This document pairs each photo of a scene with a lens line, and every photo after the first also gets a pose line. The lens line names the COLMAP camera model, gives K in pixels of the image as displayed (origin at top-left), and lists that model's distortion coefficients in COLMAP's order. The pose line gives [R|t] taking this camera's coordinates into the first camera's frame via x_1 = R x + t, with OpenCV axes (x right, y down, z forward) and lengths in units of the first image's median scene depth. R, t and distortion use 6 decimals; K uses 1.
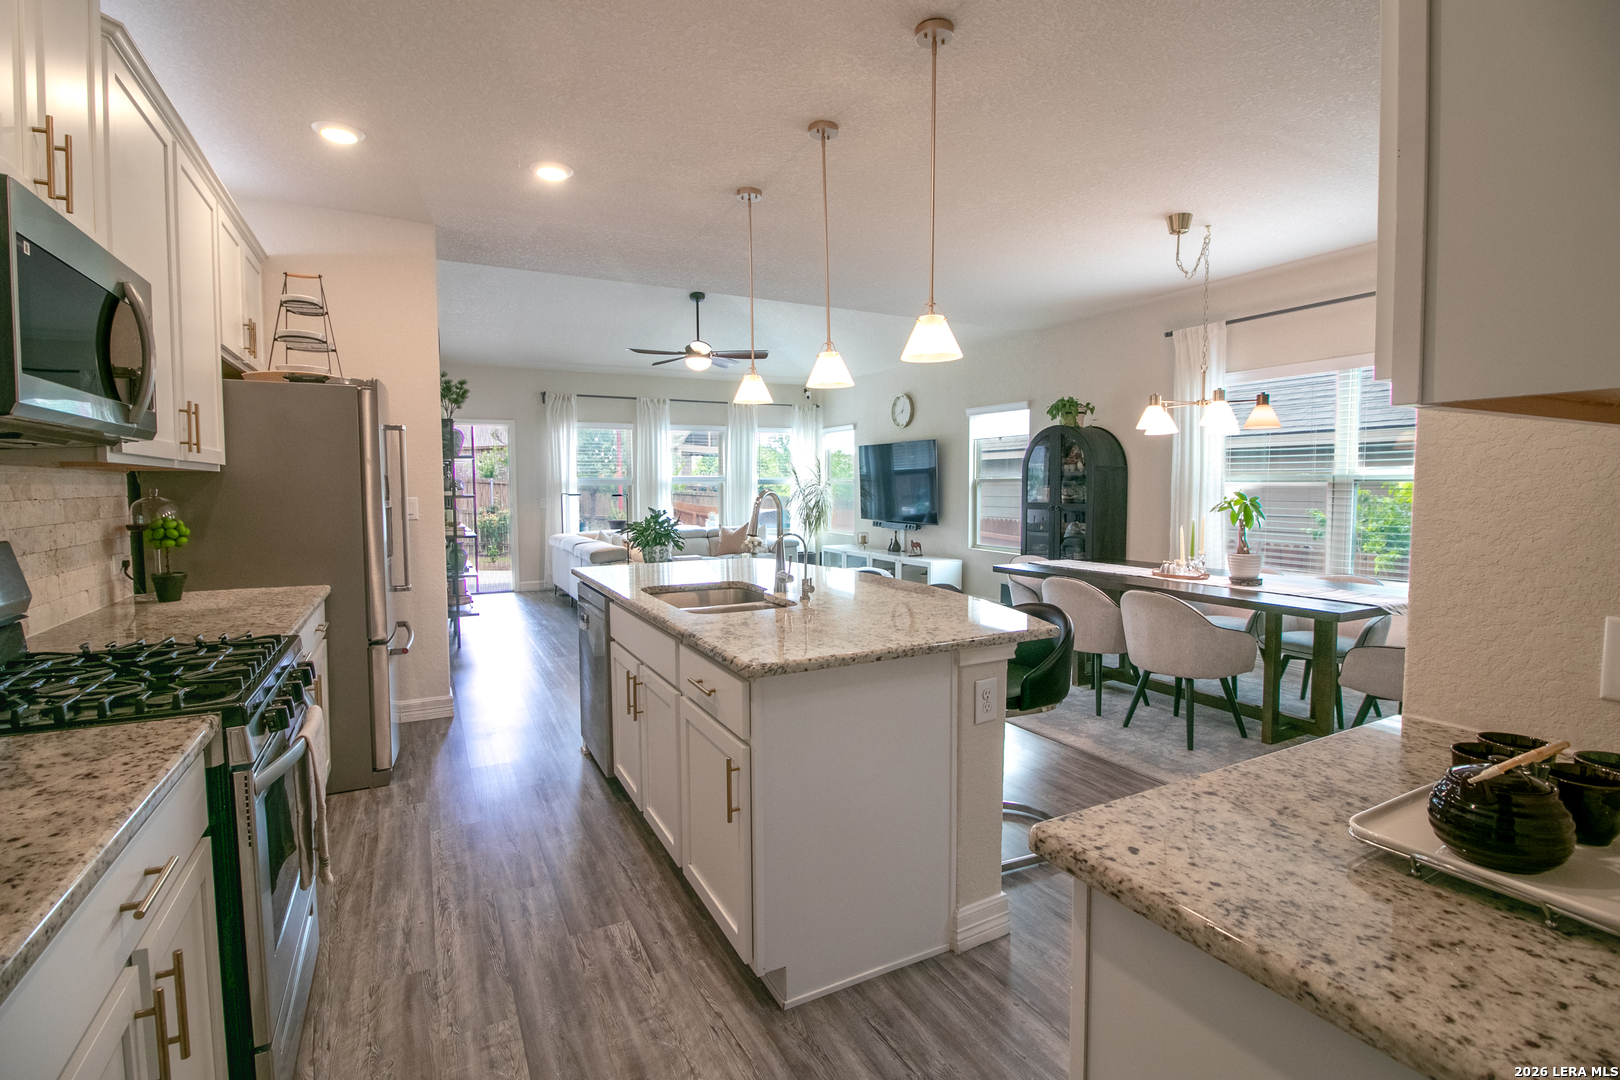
lens RADIAL K [[749.7, 0, 808.5], [0, 749.7, 531.2], [0, 0, 1]] dist [-0.003438, -0.010449]
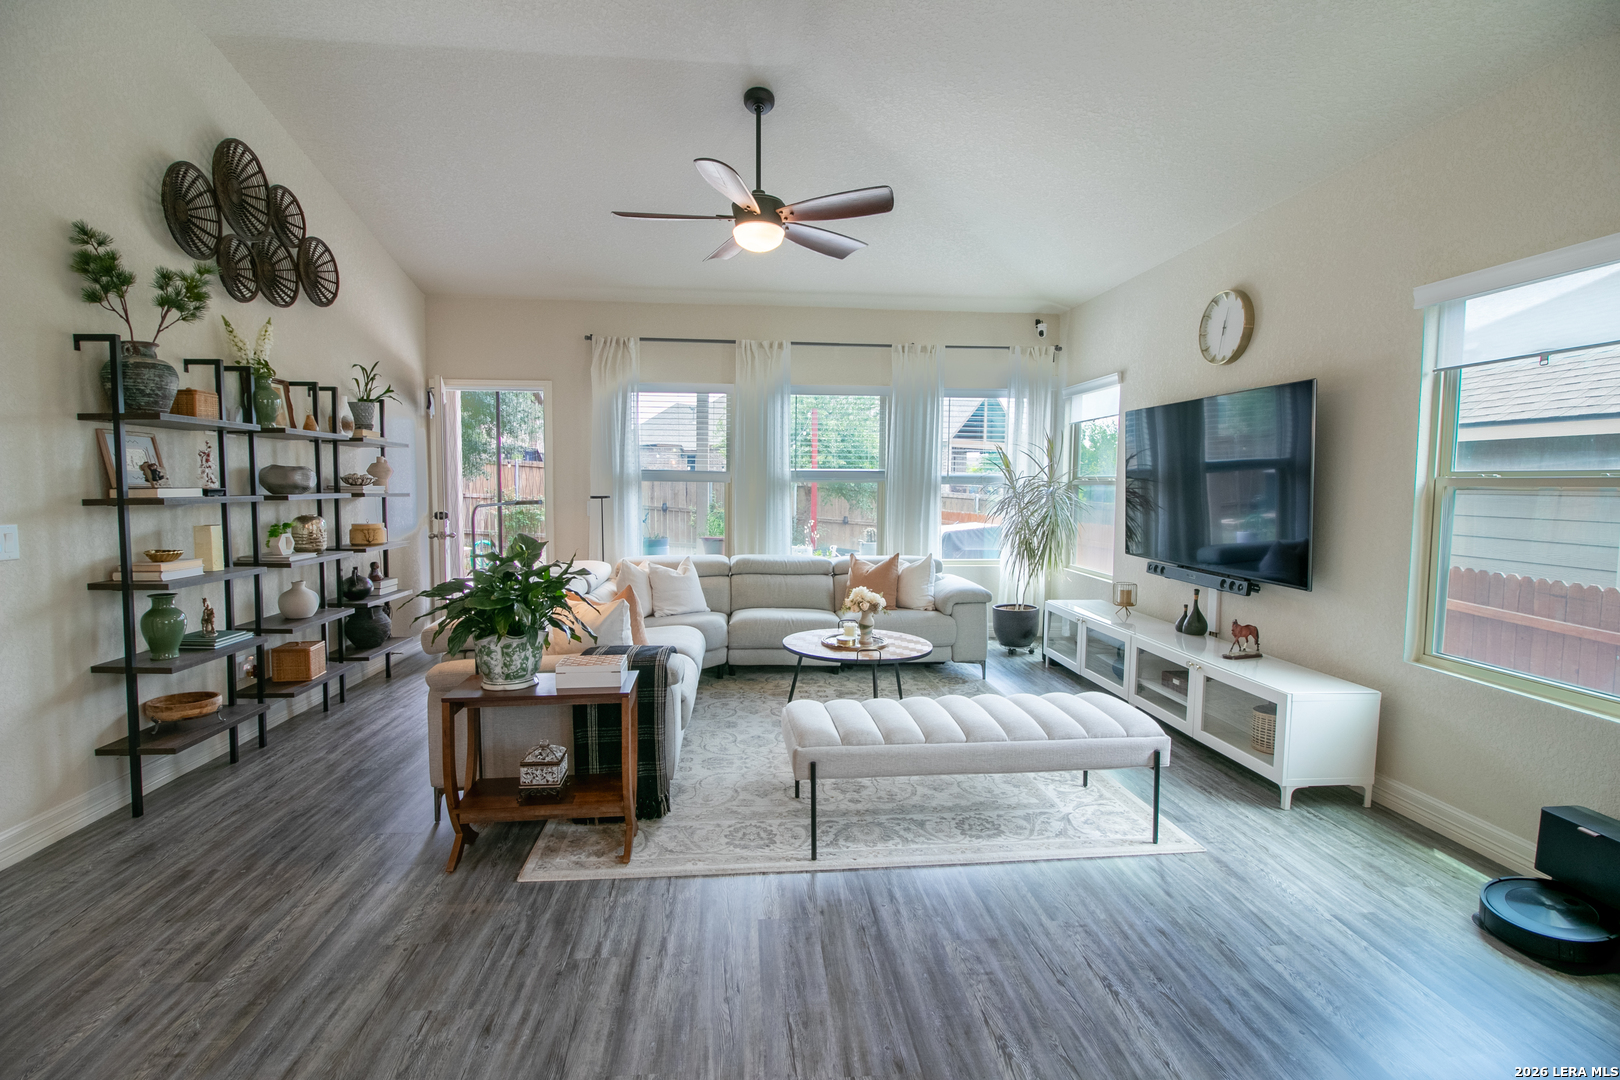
lens RADIAL K [[749.7, 0, 807.4], [0, 749.7, 537.1], [0, 0, 1]] dist [-0.003438, -0.010449]
pose [[0.924569, 0.039338, -0.378978, 0.067876], [-0.035944, 0.999225, 0.016030, -0.031250], [0.379315, -0.001199, 0.925267, 0.482936]]
